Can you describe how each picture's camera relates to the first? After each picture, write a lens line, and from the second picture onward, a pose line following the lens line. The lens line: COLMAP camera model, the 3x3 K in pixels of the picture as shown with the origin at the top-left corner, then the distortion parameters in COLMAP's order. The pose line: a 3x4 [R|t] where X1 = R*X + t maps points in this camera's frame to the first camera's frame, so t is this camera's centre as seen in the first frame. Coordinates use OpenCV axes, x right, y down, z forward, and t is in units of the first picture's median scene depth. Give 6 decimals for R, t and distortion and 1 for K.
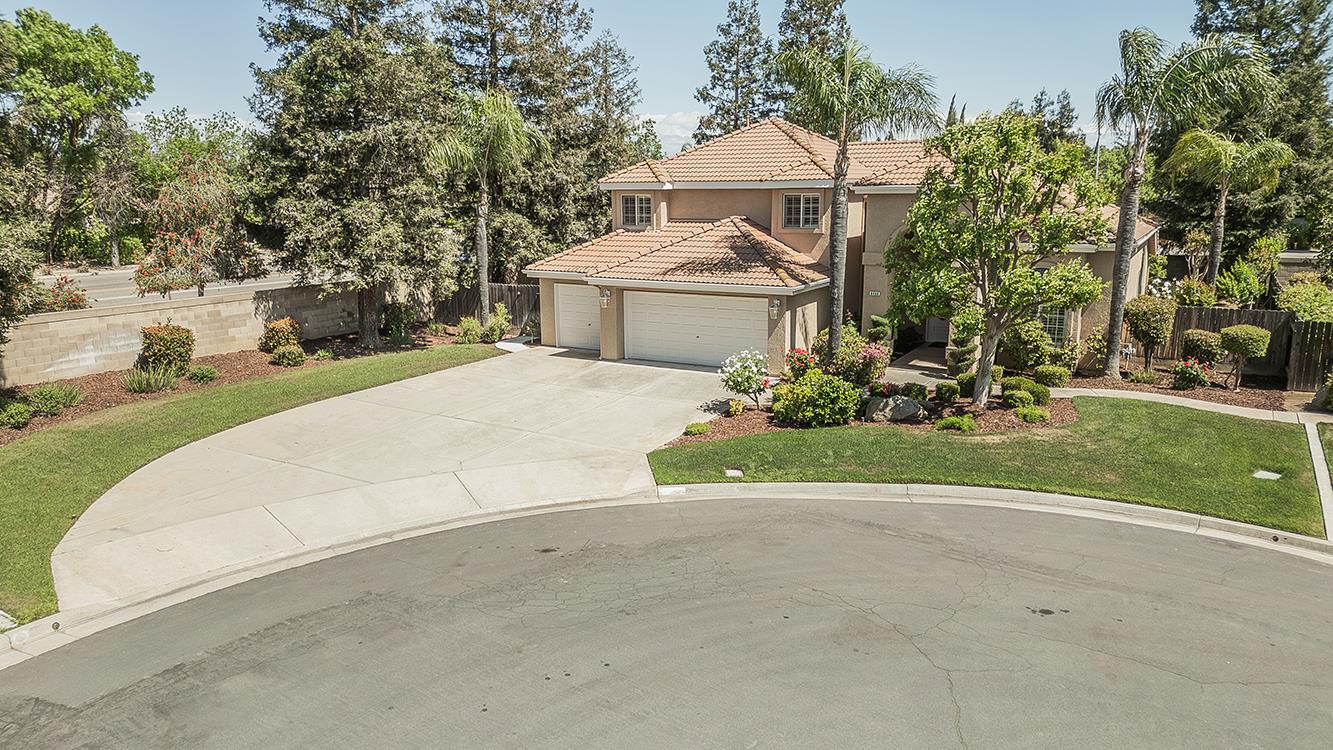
lens RADIAL K [[941.9, 0, 666.5], [0, 941.9, 375.0], [0, 0, 1]] dist [0.077770, -0.055249]
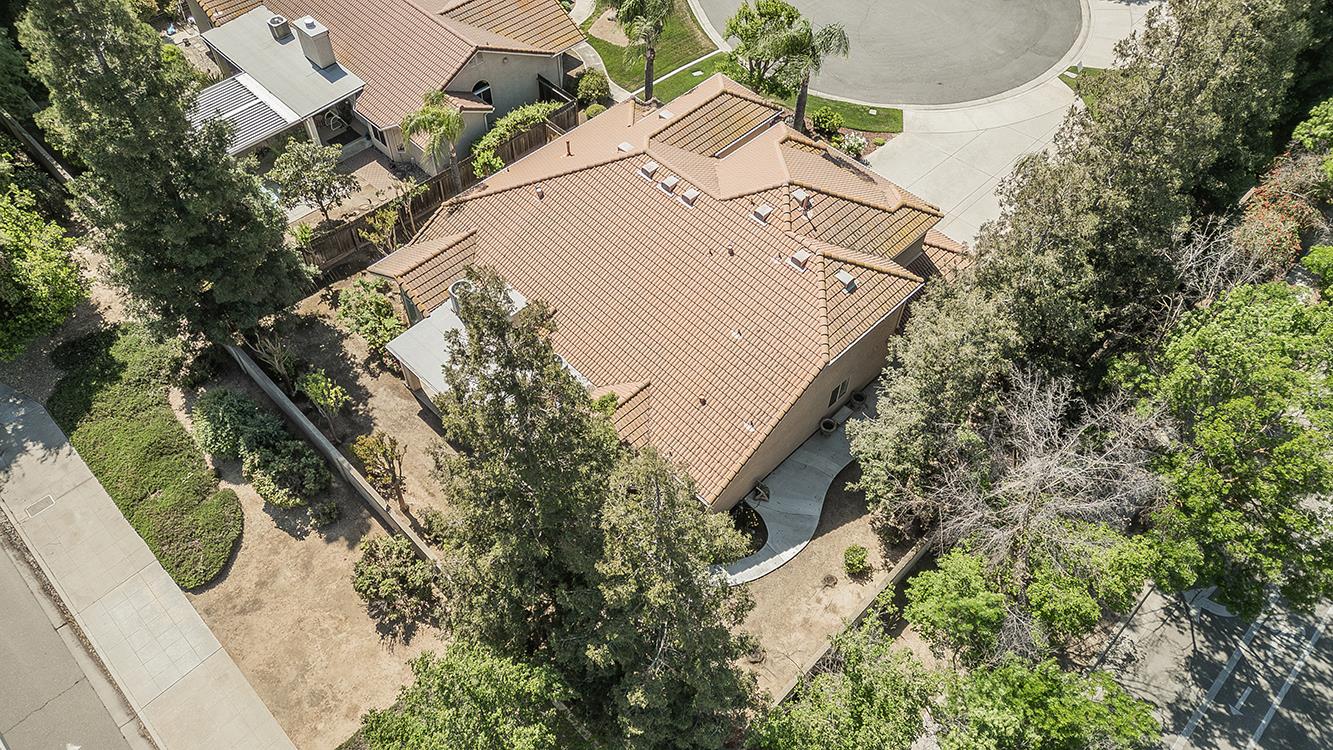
lens RADIAL K [[927.9, 0, 664.8], [0, 927.9, 374.4], [0, 0, 1]] dist [0.074654, -0.046221]
pose [[-0.964070, -0.216081, 0.154522, 0.051201], [0.036668, 0.467869, 0.883037, -1.431663], [-0.263104, 0.856976, -0.443136, 2.209433]]
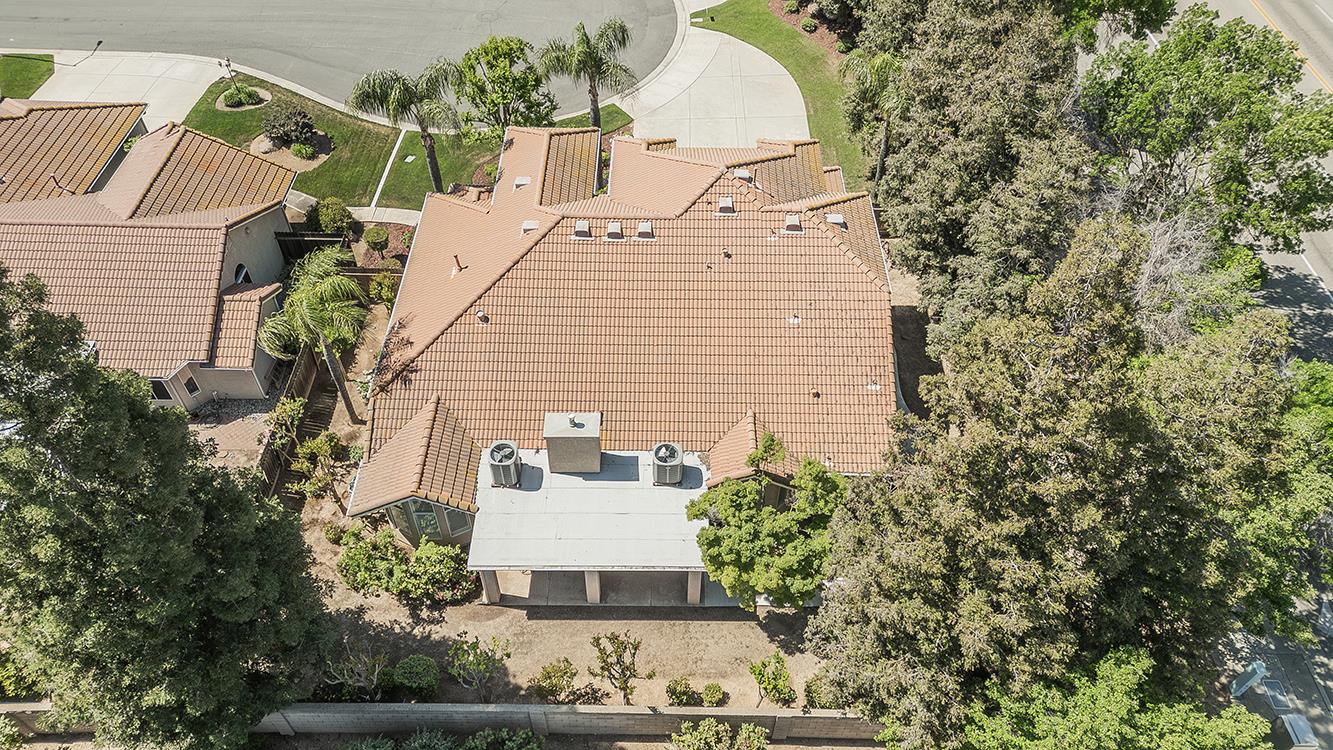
lens RADIAL K [[927.9, 0, 664.8], [0, 927.9, 374.4], [0, 0, 1]] dist [0.074654, -0.046221]
pose [[-0.874665, 0.353591, -0.331565, 0.763598], [-0.102178, 0.534158, 0.839187, -1.293124], [0.473837, 0.767886, -0.431080, 2.068540]]
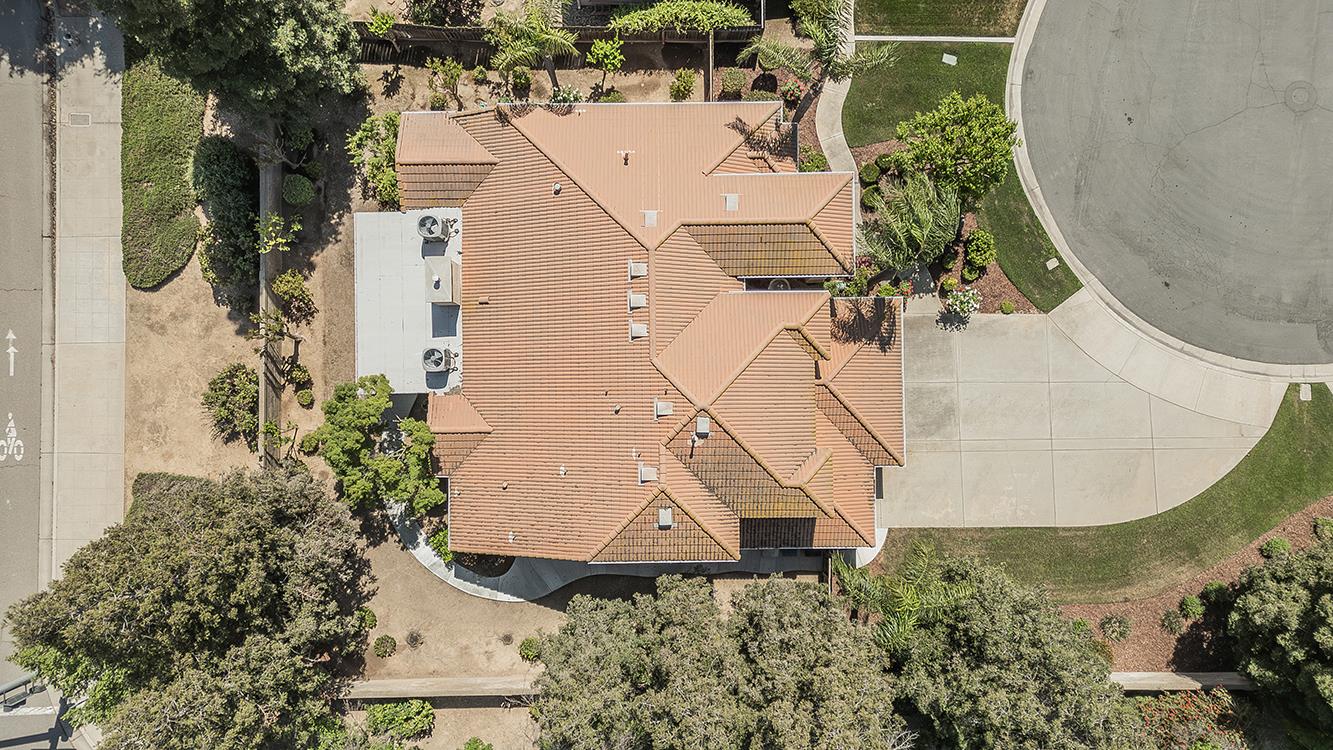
lens RADIAL K [[927.9, 0, 664.8], [0, 927.9, 374.4], [0, 0, 1]] dist [0.074654, -0.046221]
pose [[-0.500699, -0.865468, 0.016302, 0.194333], [0.157341, -0.072476, 0.984881, -1.618671], [-0.851202, 0.495694, 0.172462, 1.116948]]
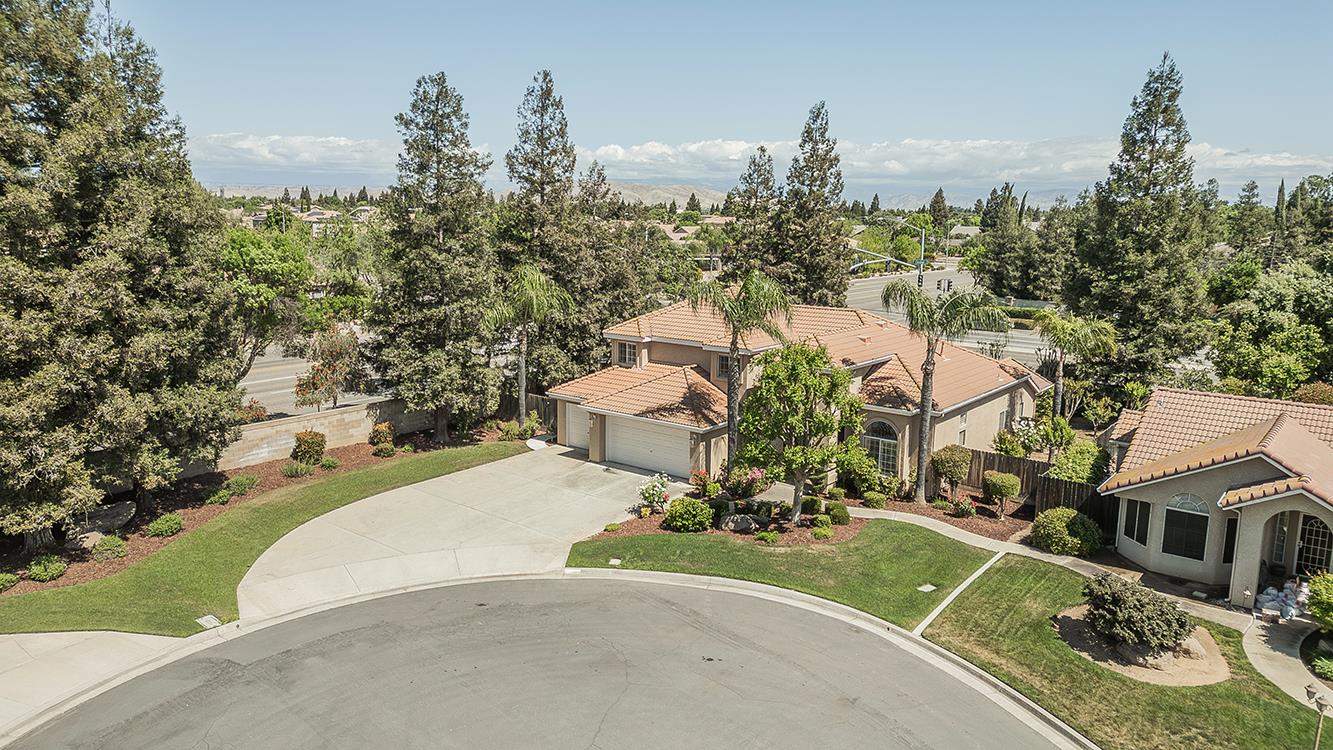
lens RADIAL K [[927.9, 0, 664.8], [0, 927.9, 374.4], [0, 0, 1]] dist [0.074654, -0.046221]
pose [[0.988615, 0.045047, -0.143564, 0.279896], [-0.048089, 0.998685, -0.017793, -0.148486], [0.142573, 0.024494, 0.989481, -0.459821]]
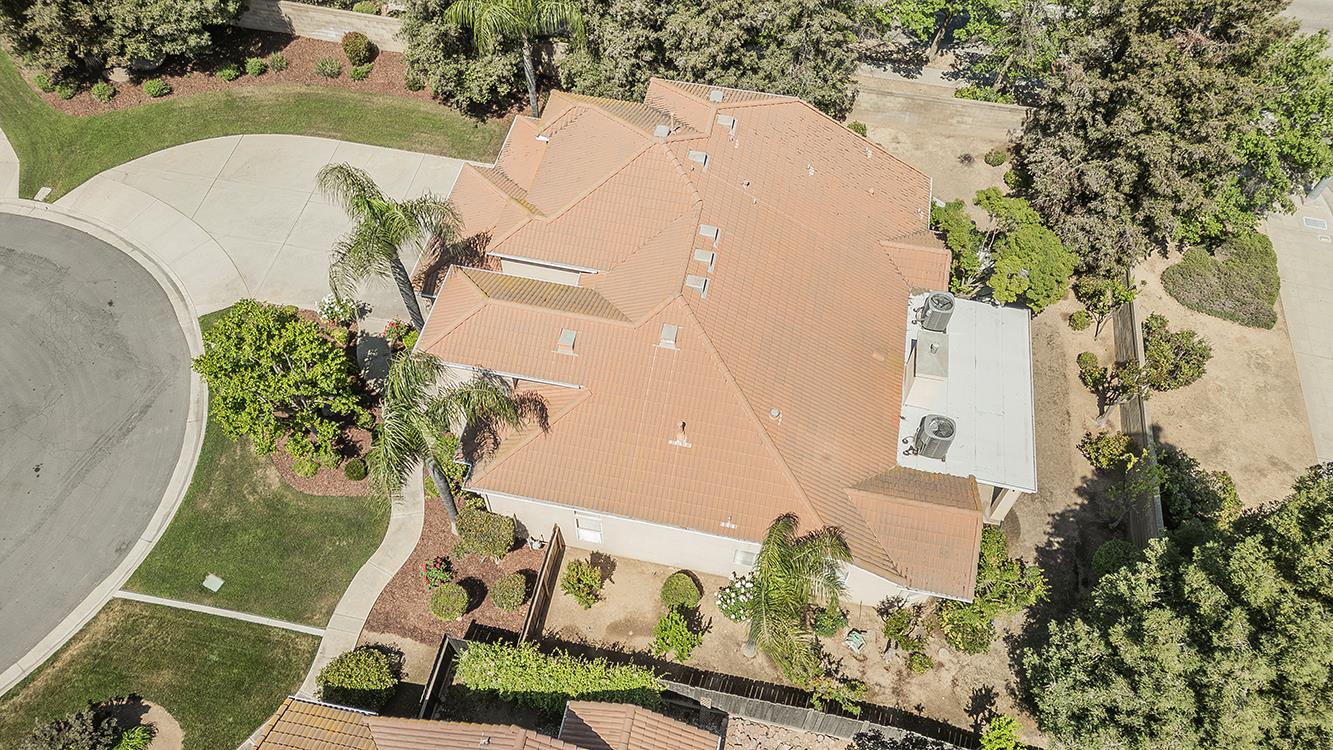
lens RADIAL K [[927.9, 0, 664.8], [0, 927.9, 374.4], [0, 0, 1]] dist [0.074654, -0.046221]
pose [[0.308620, 0.782316, -0.541050, 1.050218], [-0.201300, 0.609650, 0.766684, -1.099804], [0.929641, -0.127700, 0.345631, 0.863793]]
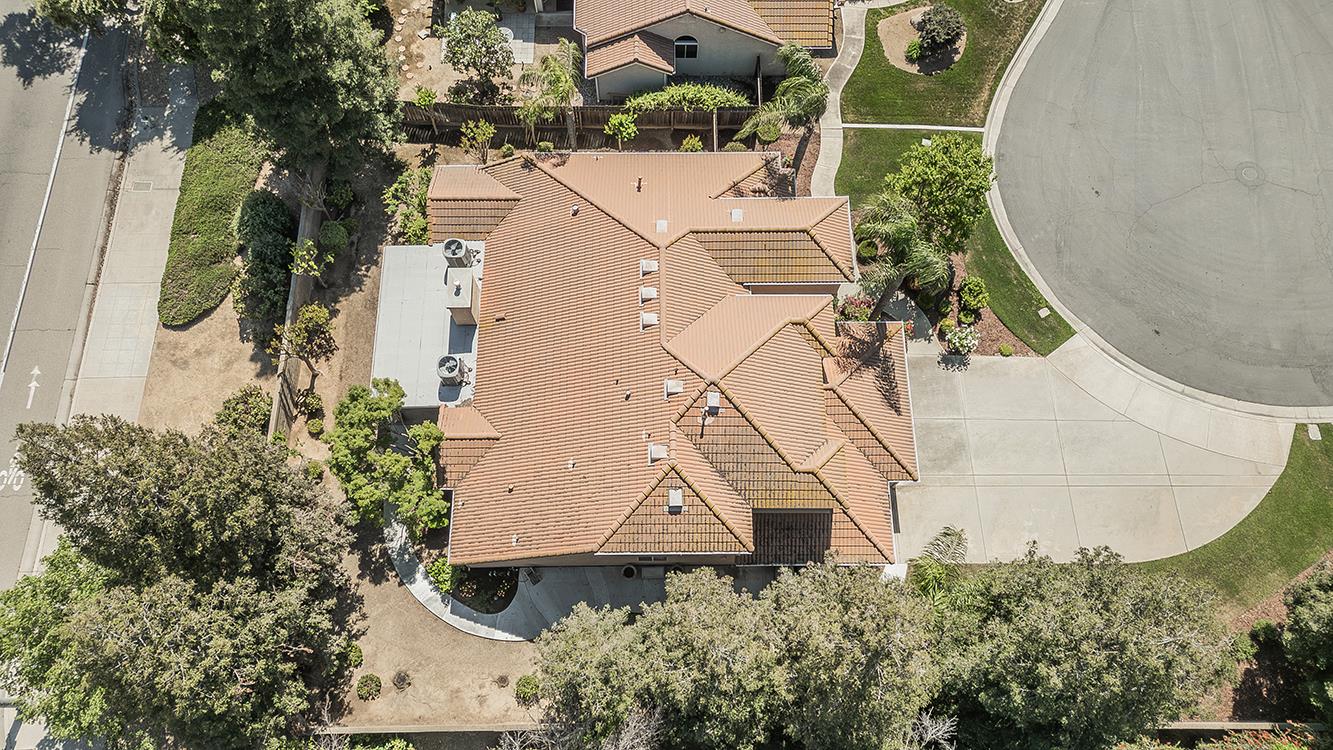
lens RADIAL K [[927.9, 0, 664.8], [0, 927.9, 374.4], [0, 0, 1]] dist [0.074654, -0.046221]
pose [[-0.498708, -0.816049, 0.292155, -0.188993], [0.159101, 0.245150, 0.956341, -1.604944], [-0.852043, 0.523417, 0.007576, 1.358671]]
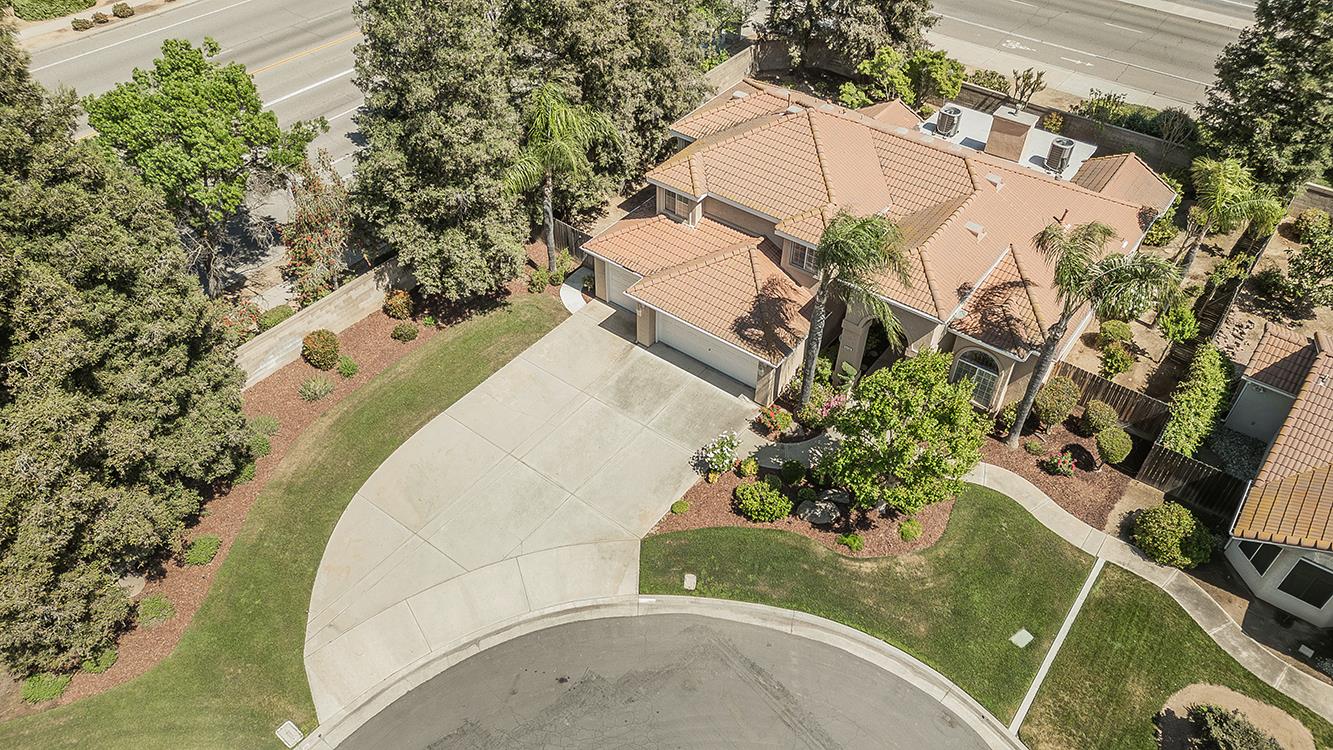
lens RADIAL K [[927.9, 0, 664.8], [0, 927.9, 374.4], [0, 0, 1]] dist [0.074654, -0.046221]
pose [[0.990680, 0.106067, -0.085458, 0.092521], [-0.045841, 0.850423, 0.524099, -0.738275], [0.128265, -0.515297, 0.847359, -0.106955]]
